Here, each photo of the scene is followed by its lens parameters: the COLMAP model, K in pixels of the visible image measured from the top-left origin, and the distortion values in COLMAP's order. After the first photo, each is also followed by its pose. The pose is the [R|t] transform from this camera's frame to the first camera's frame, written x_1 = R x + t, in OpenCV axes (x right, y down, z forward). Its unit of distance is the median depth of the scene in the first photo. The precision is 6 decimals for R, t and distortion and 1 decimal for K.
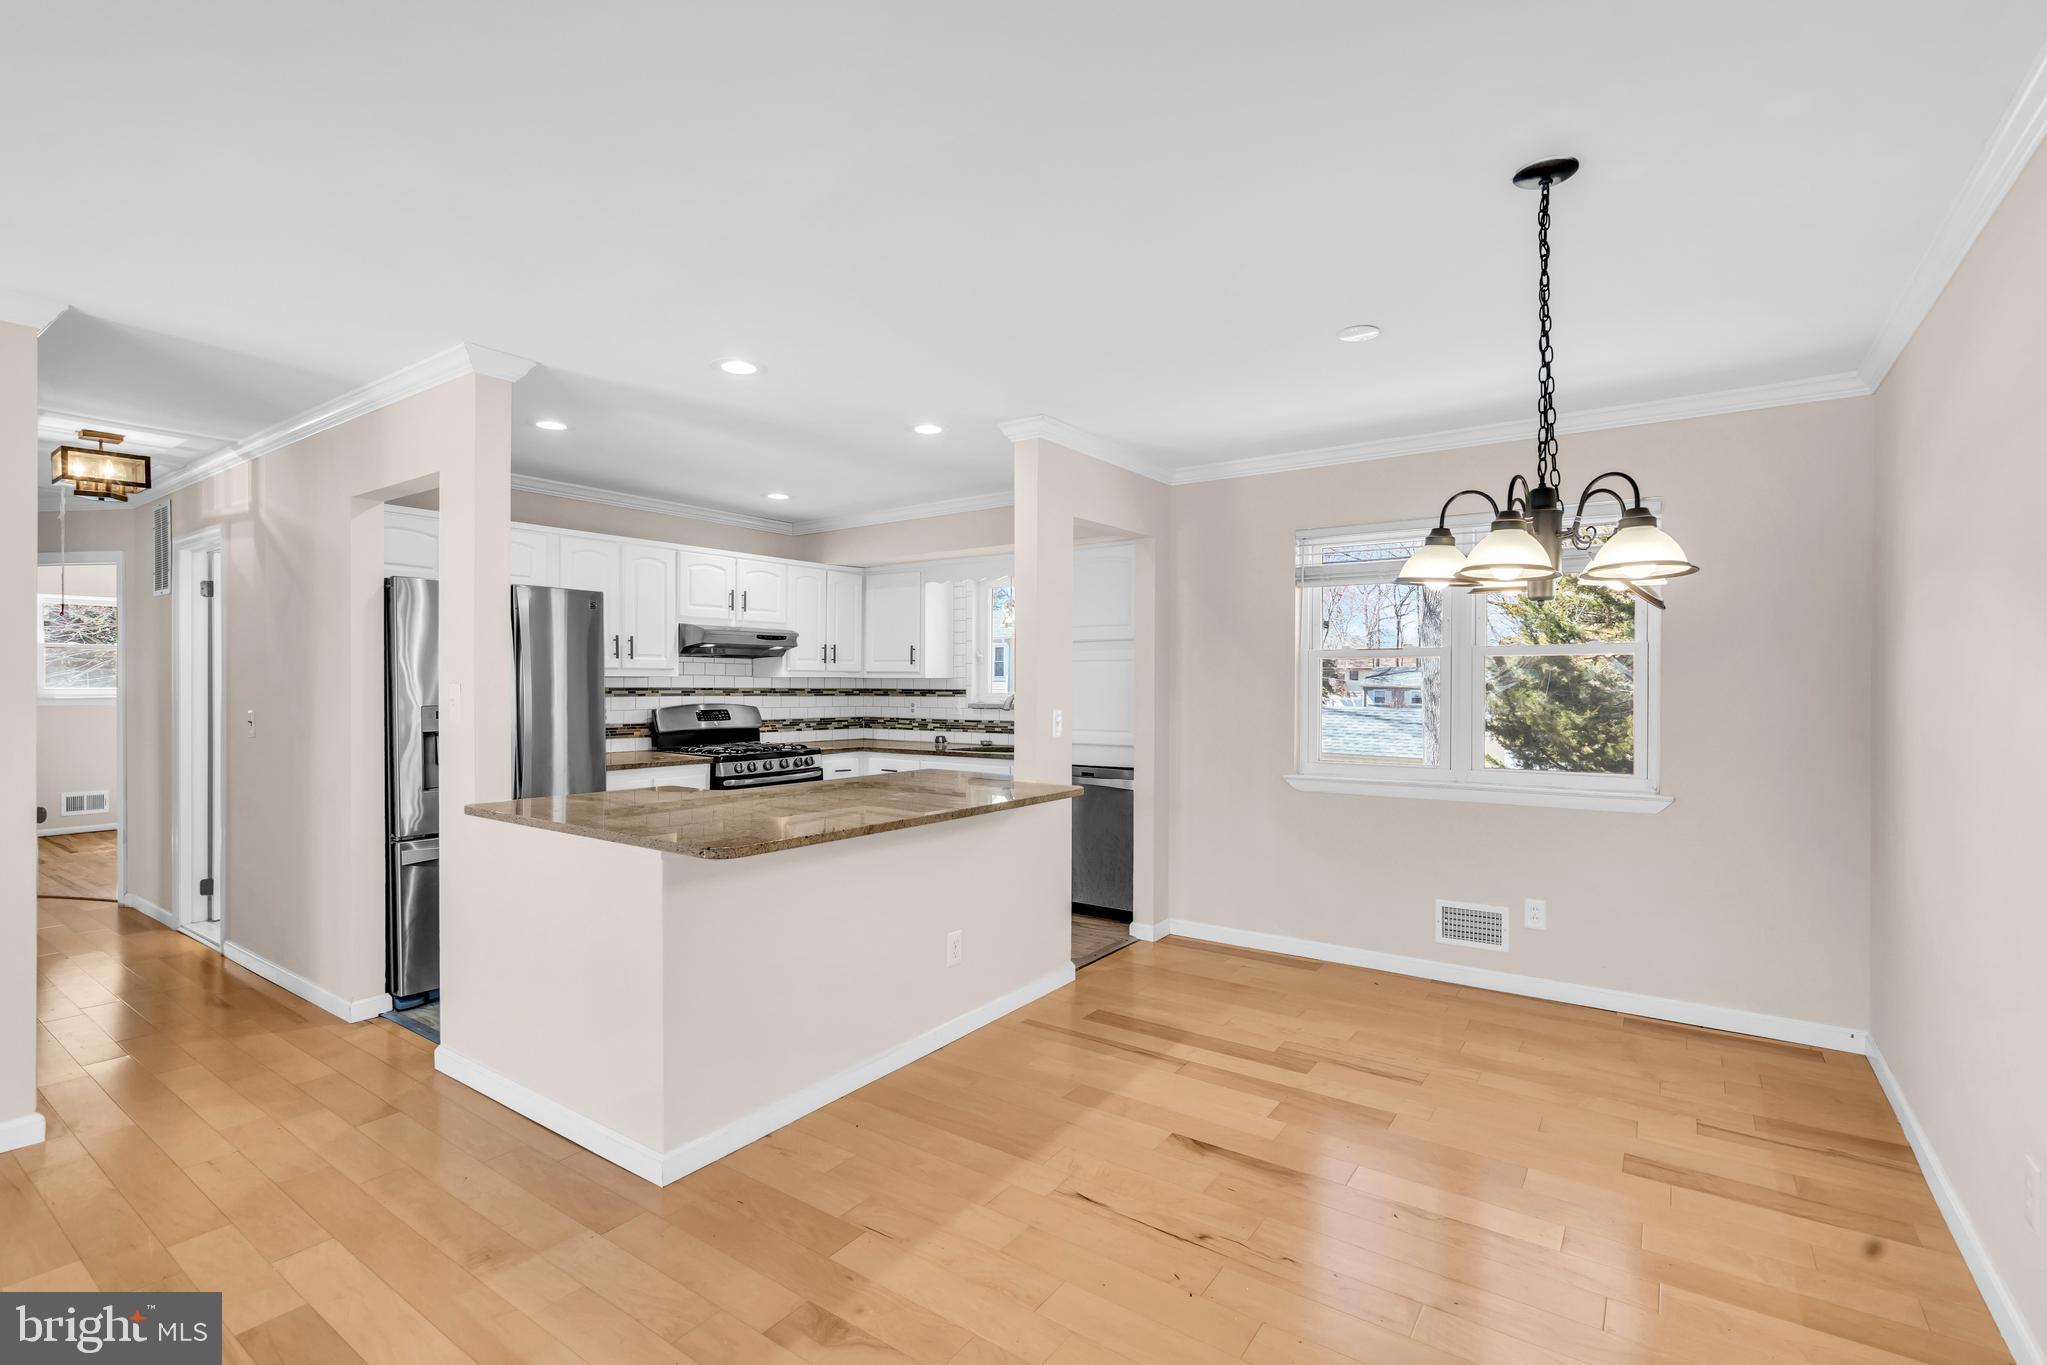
lens RADIAL K [[927.3, 0, 1036.0], [0, 927.3, 684.6], [0, 0, 1]] dist [-0.005521, 0.000983]
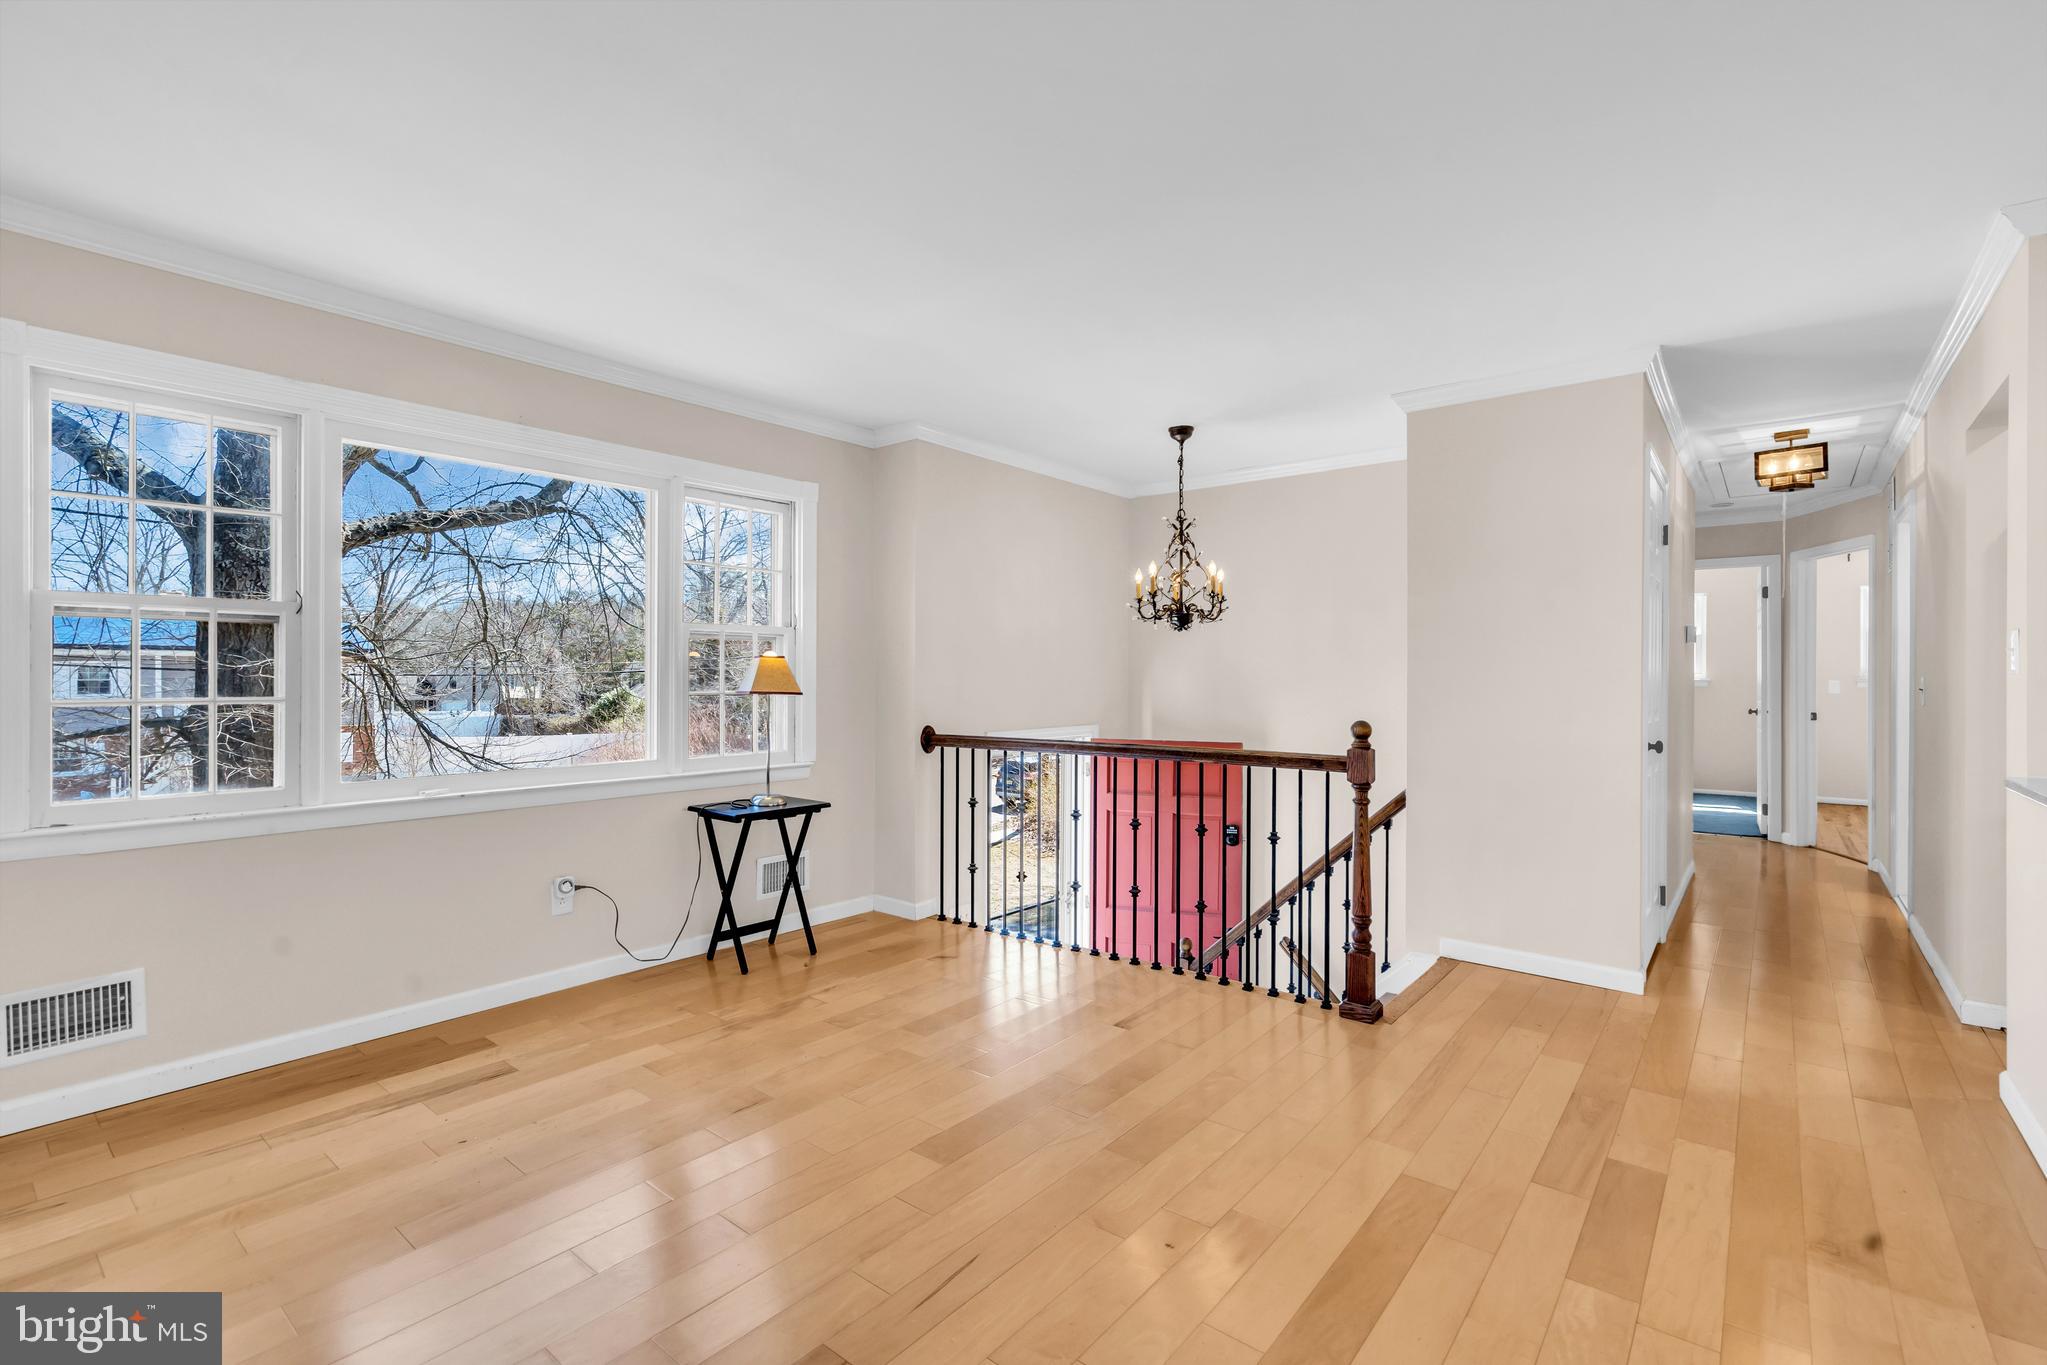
lens RADIAL K [[927.3, 0, 1018.5], [0, 927.3, 675.8], [0, 0, 1]] dist [-0.005521, 0.000983]
pose [[-0.080970, -0.004223, -0.996708, 0.197514], [-0.003609, 0.999986, -0.003943, 0.035299], [0.996710, 0.003278, -0.080984, 0.150513]]
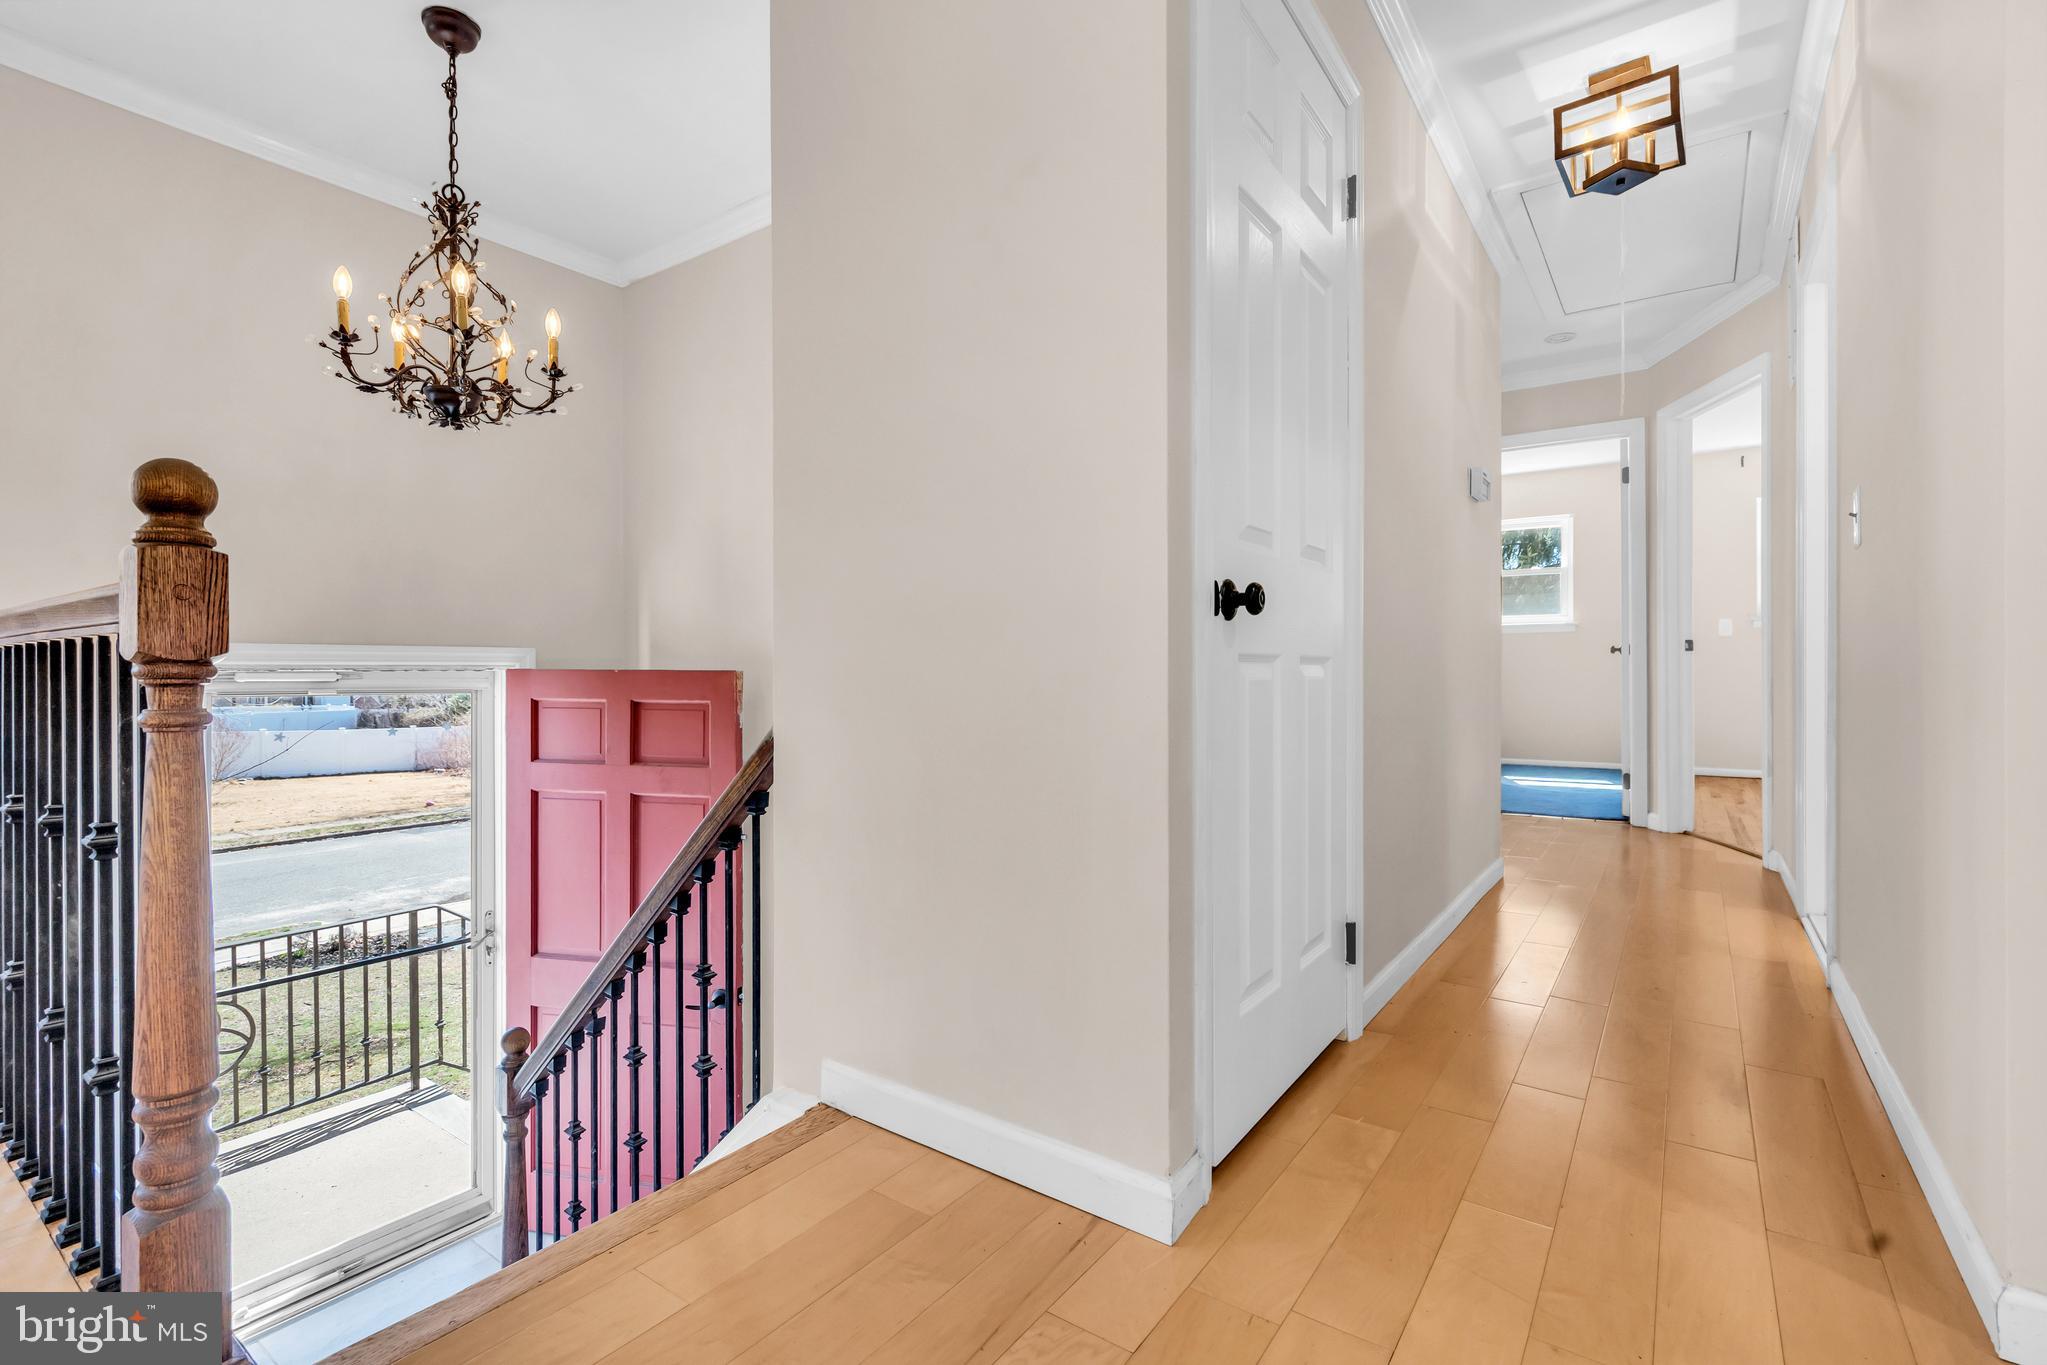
lens RADIAL K [[927.3, 0, 1021.3], [0, 927.3, 671.7], [0, 0, 1]] dist [-0.005521, 0.000983]
pose [[-0.019561, -0.002630, -0.999805, -0.399165], [0.001580, 0.999995, -0.002662, 0.130324], [0.999807, -0.001632, -0.019557, 0.626285]]
